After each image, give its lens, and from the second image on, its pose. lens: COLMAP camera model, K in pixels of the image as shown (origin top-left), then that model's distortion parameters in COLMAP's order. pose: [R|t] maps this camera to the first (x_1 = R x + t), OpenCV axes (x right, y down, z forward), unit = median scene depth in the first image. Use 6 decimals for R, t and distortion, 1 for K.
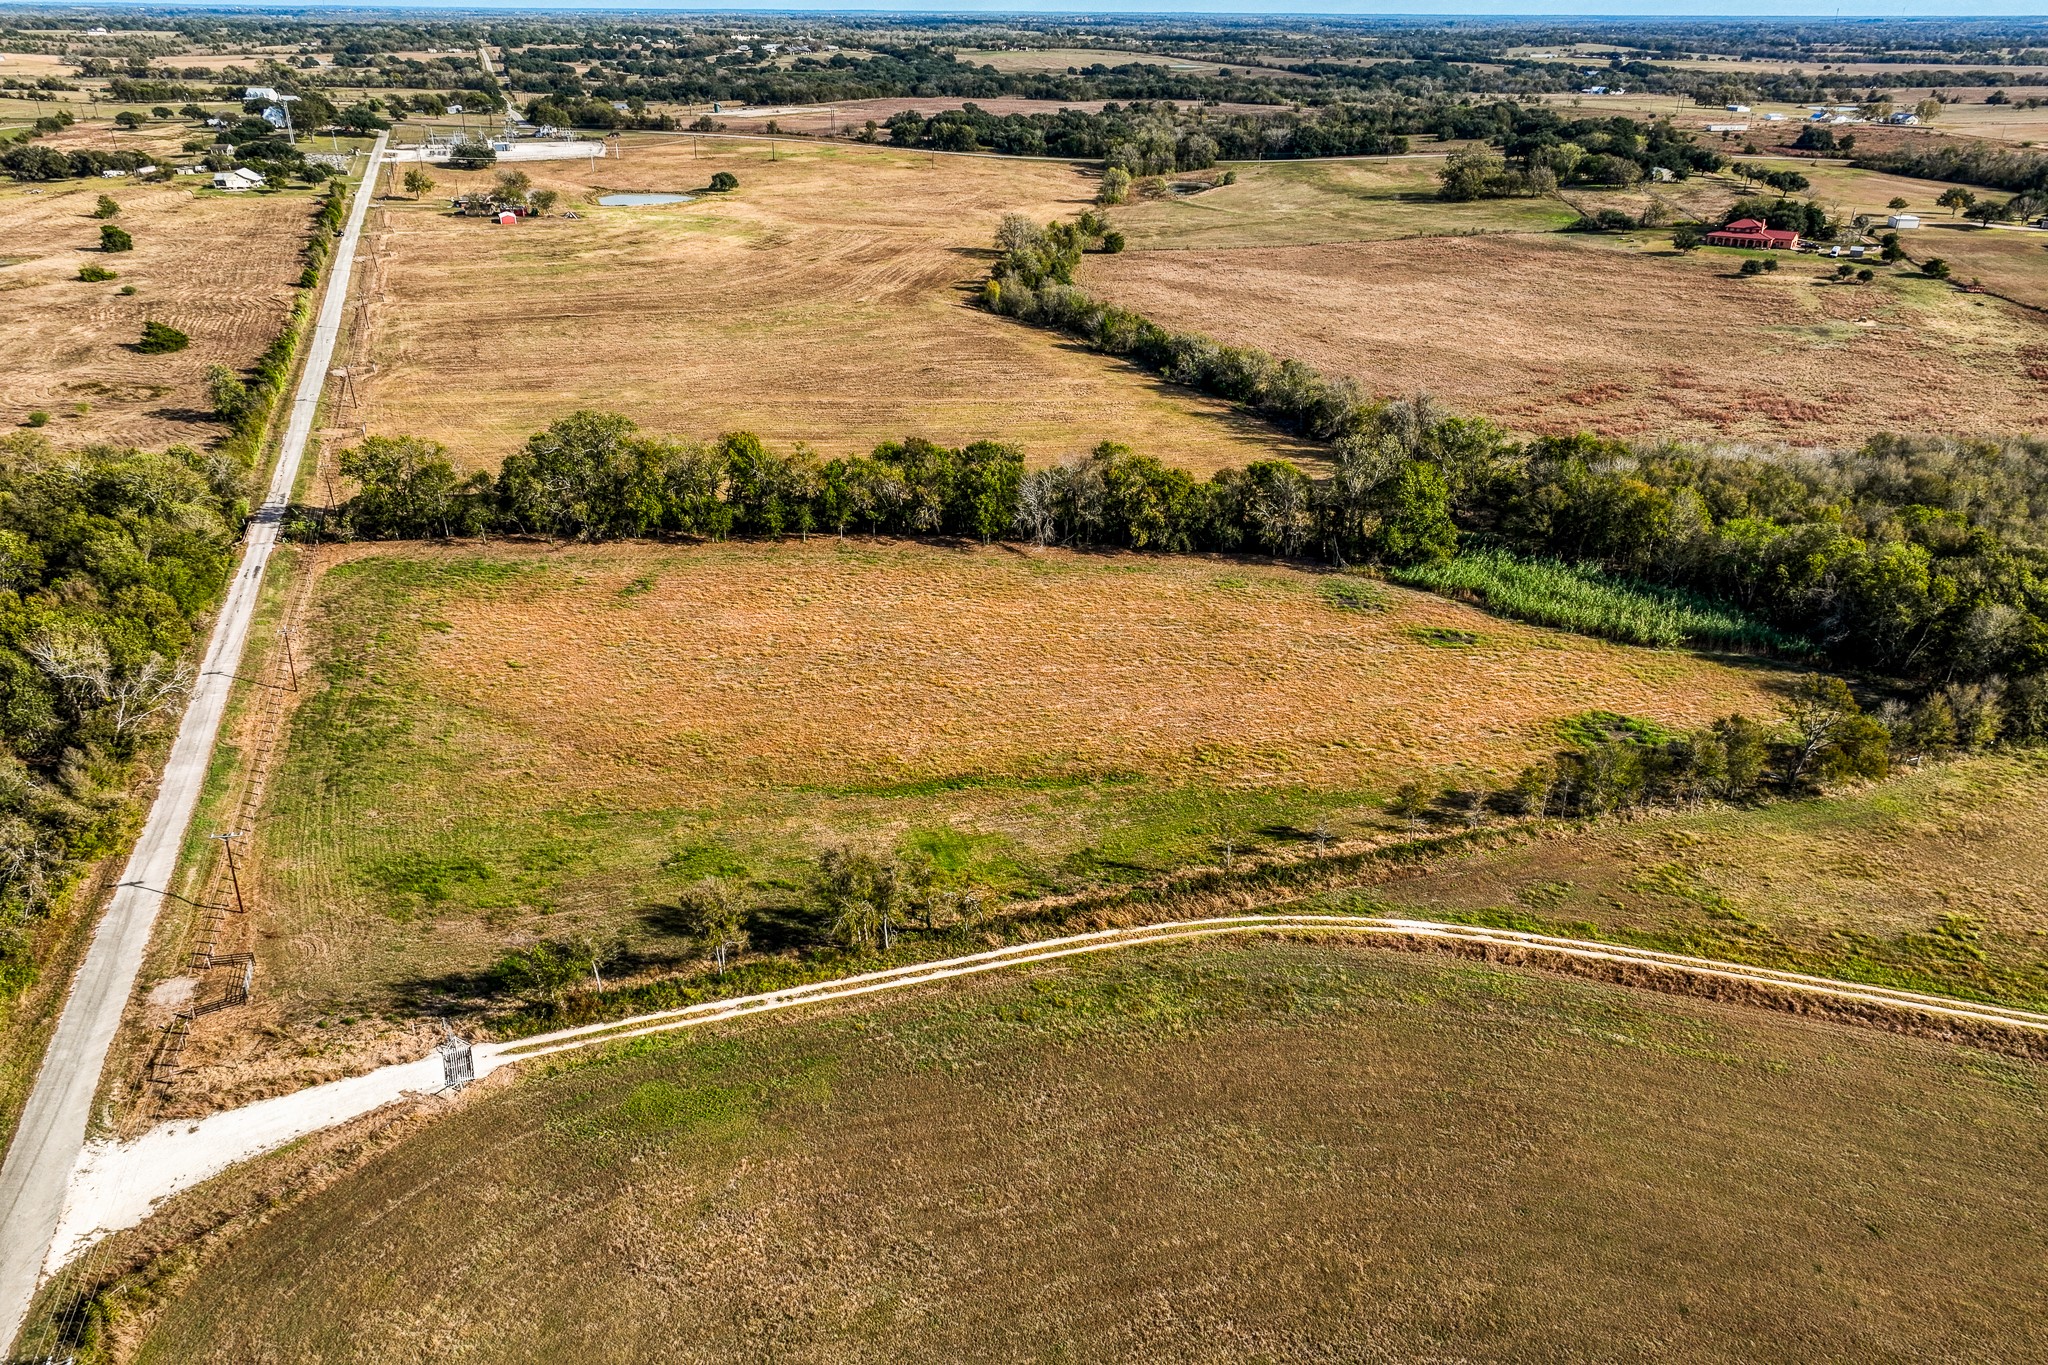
lens RADIAL K [[1484.0, 0, 1024.0], [0, 1484.0, 682.5], [0, 0, 1]] dist [0.001976, 0.012166]
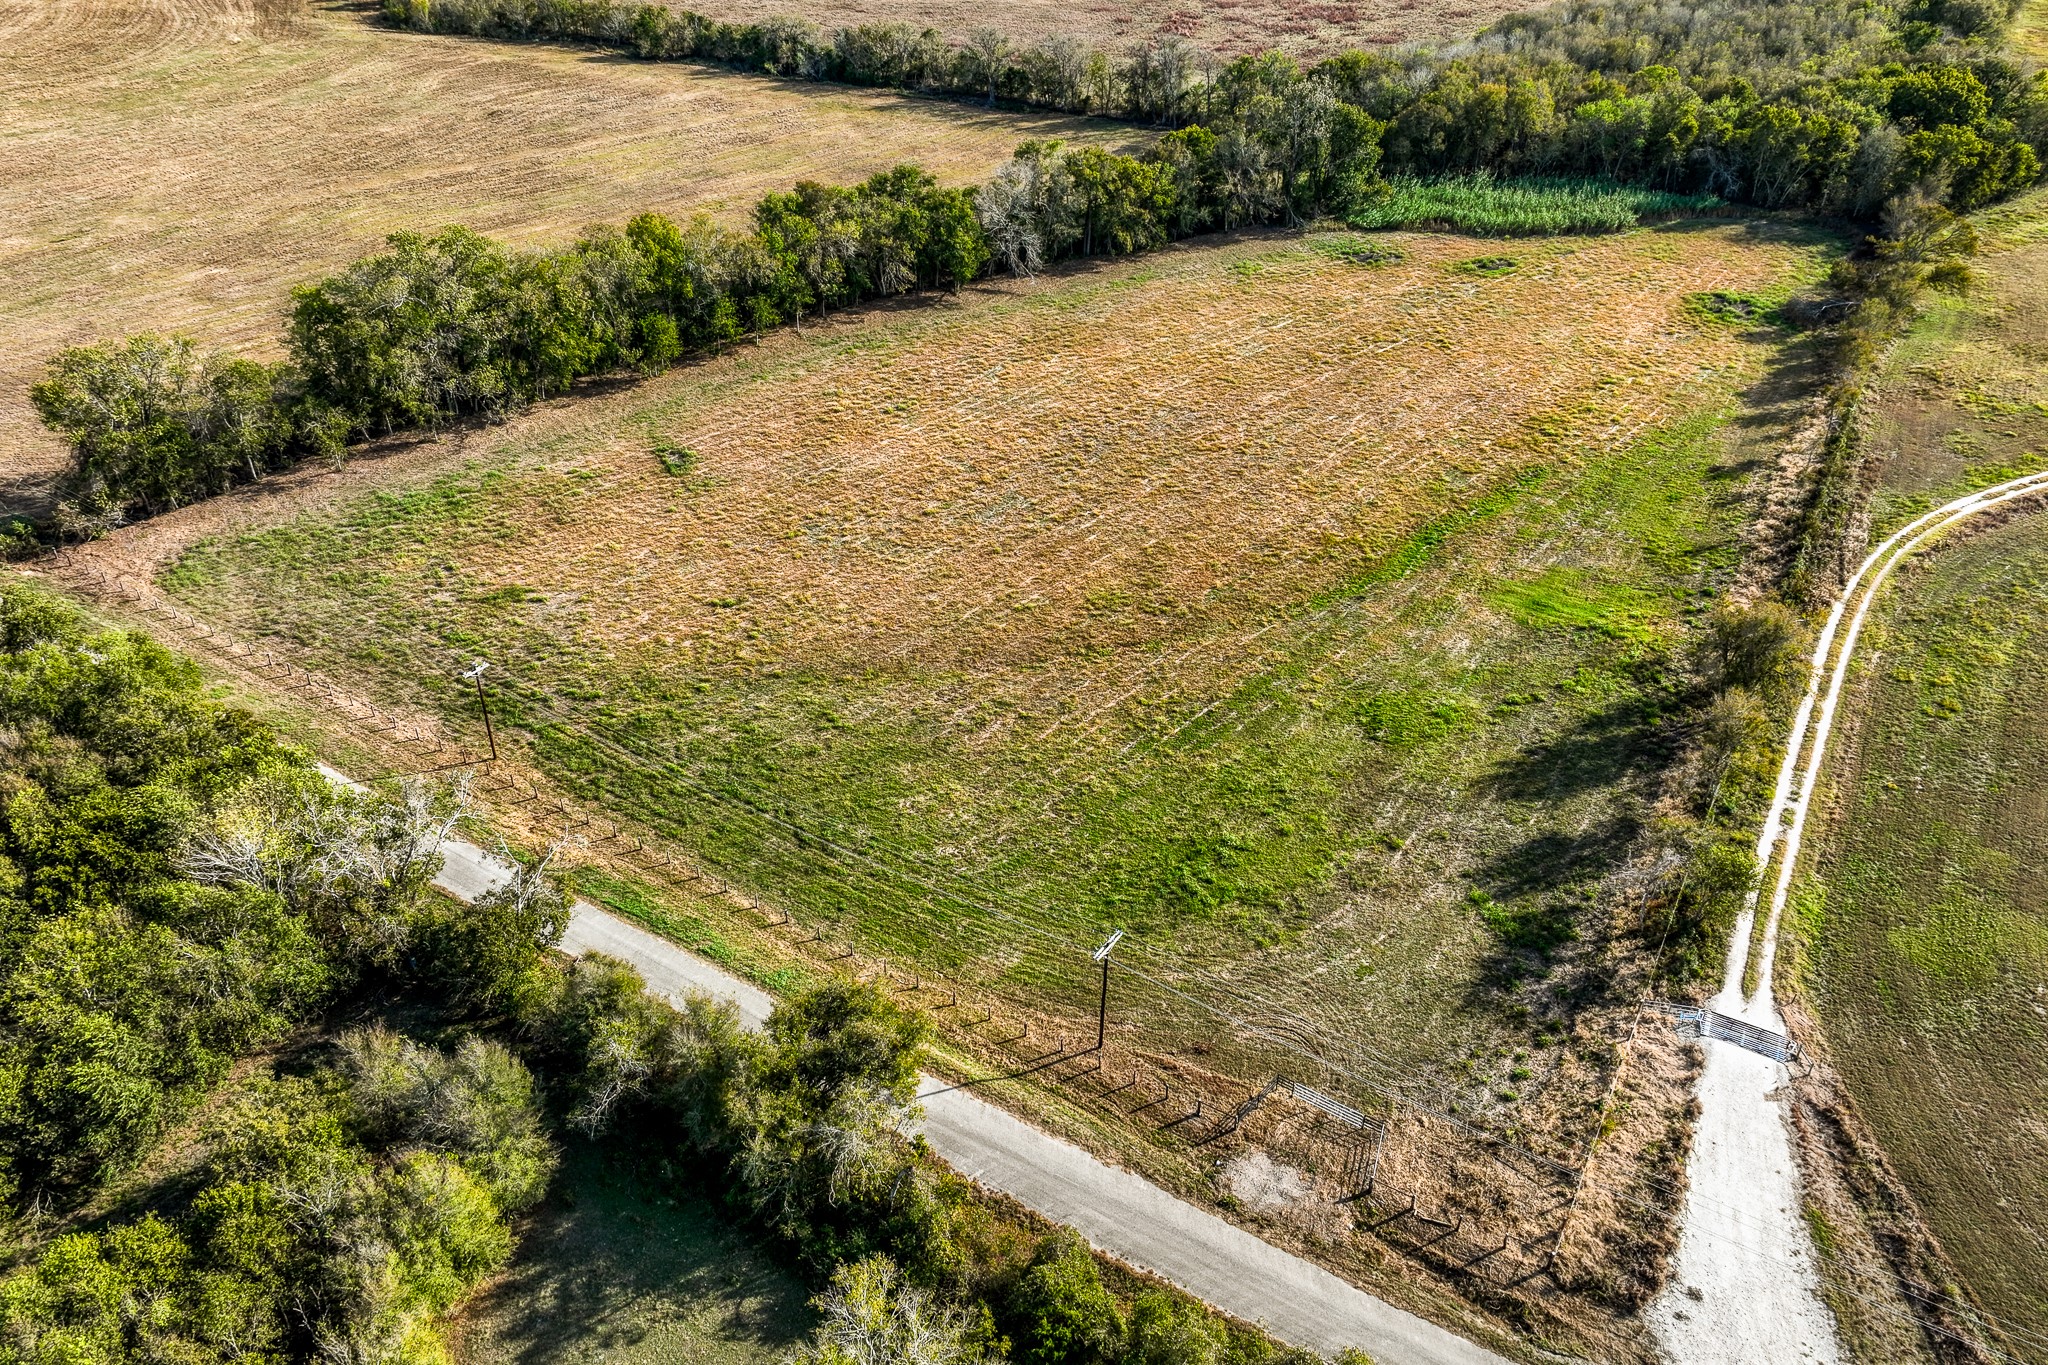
lens RADIAL K [[1517.4, 0, 1031.0], [0, 1517.4, 616.3], [0, 0, 1]] dist [0.001461, 0.012222]
pose [[0.776651, -0.341793, 0.529141, -0.515520], [0.262546, 0.939197, 0.221310, -0.104728], [-0.572610, -0.032957, 0.819165, 0.306731]]
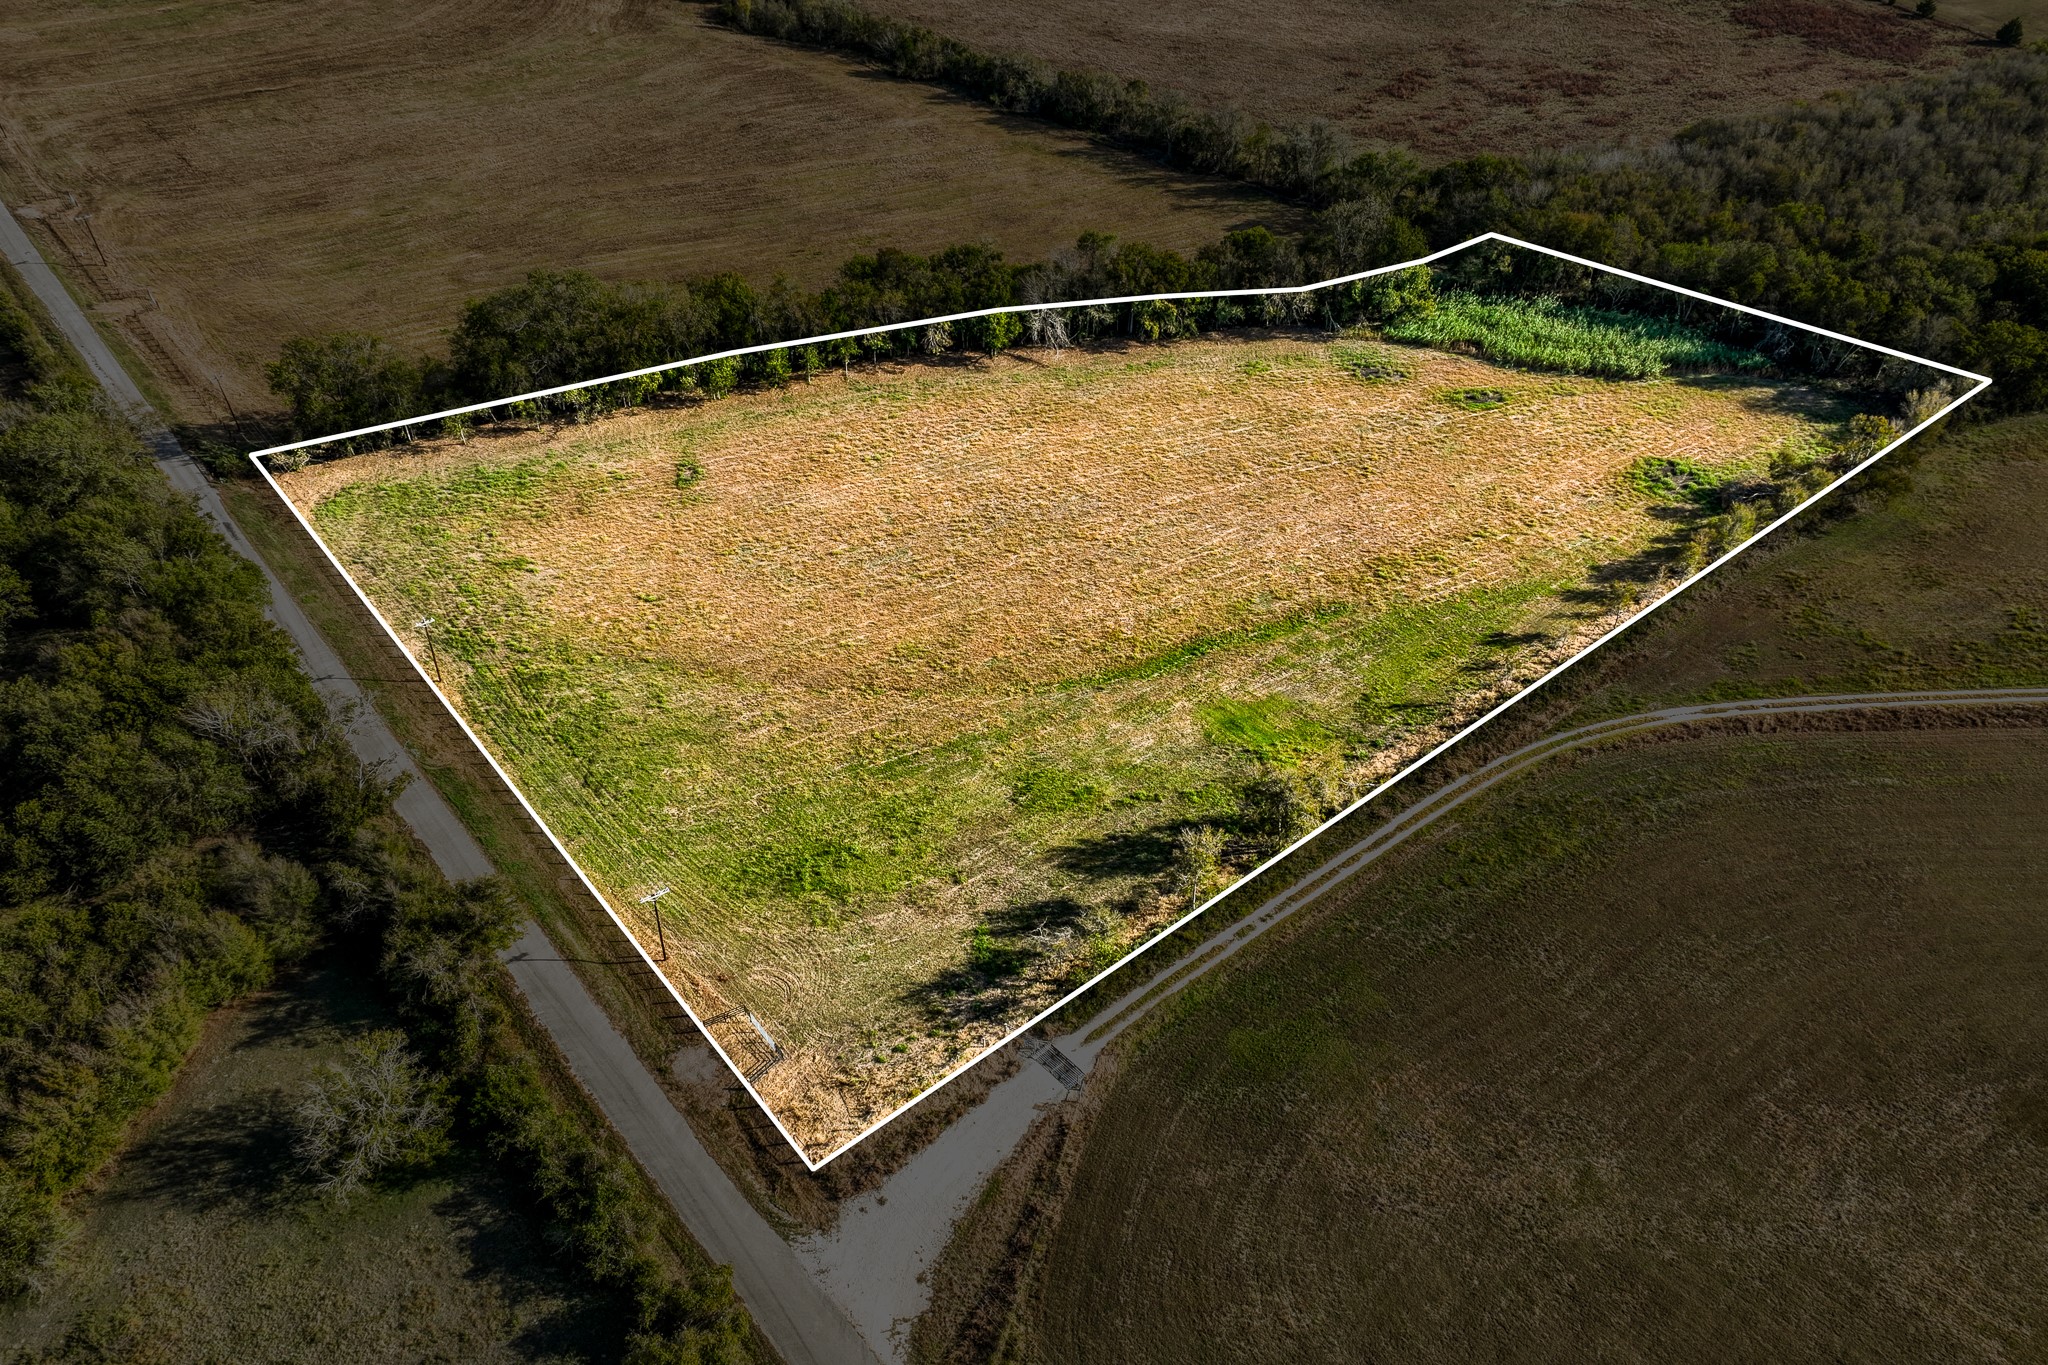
lens RADIAL K [[1507.0, 0, 1024.0], [0, 1507.0, 682.5], [0, 0, 1]] dist [-0.000059, 0.016632]
pose [[0.940526, -0.209896, 0.267124, -0.330218], [0.140308, 0.956104, 0.257254, -0.146788], [-0.309395, -0.204474, 0.928690, 0.035643]]
